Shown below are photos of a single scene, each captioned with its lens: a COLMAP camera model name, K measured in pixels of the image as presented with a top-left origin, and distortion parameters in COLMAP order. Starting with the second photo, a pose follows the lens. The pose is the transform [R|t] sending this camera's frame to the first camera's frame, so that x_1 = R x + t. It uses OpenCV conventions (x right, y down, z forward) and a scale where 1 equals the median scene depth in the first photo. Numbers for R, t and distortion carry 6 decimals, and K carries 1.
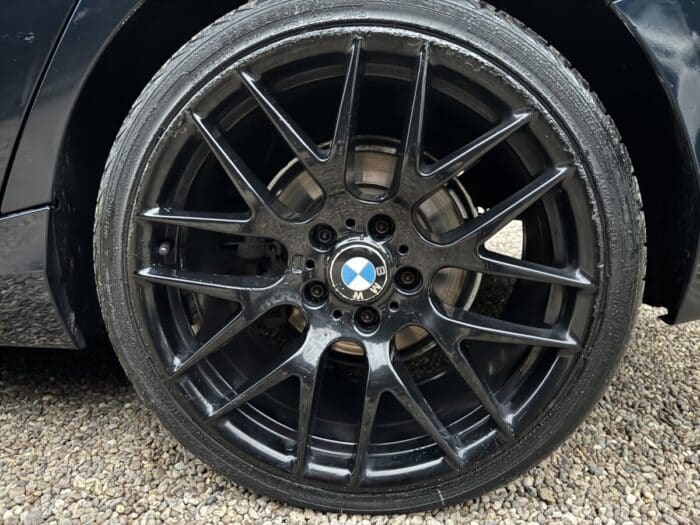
lens RADIAL K [[486.3, 0, 351.0], [0, 486.3, 275.4], [0, 0, 1]] dist [0.038179, -0.073505]
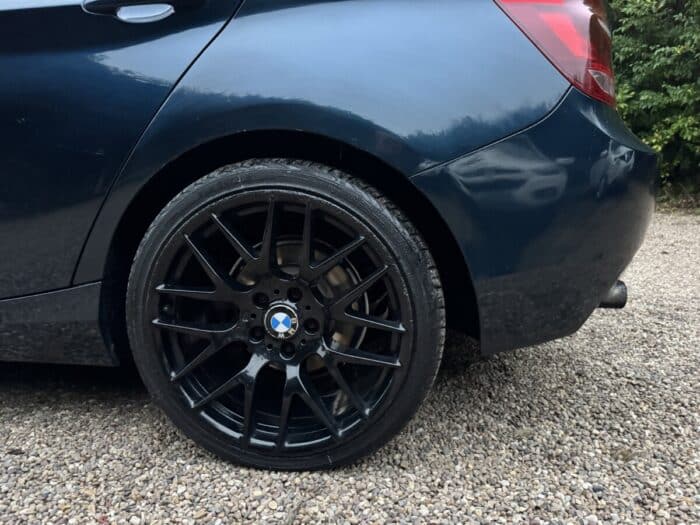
lens RADIAL K [[493.0, 0, 349.5], [0, 493.0, 276.4], [0, 0, 1]] dist [0.091710, -0.182773]
pose [[0.998248, 0.002901, -0.059097, 0.345525], [-0.005364, 0.999121, -0.041573, -0.091089], [0.058925, 0.041818, 0.997386, -0.678215]]
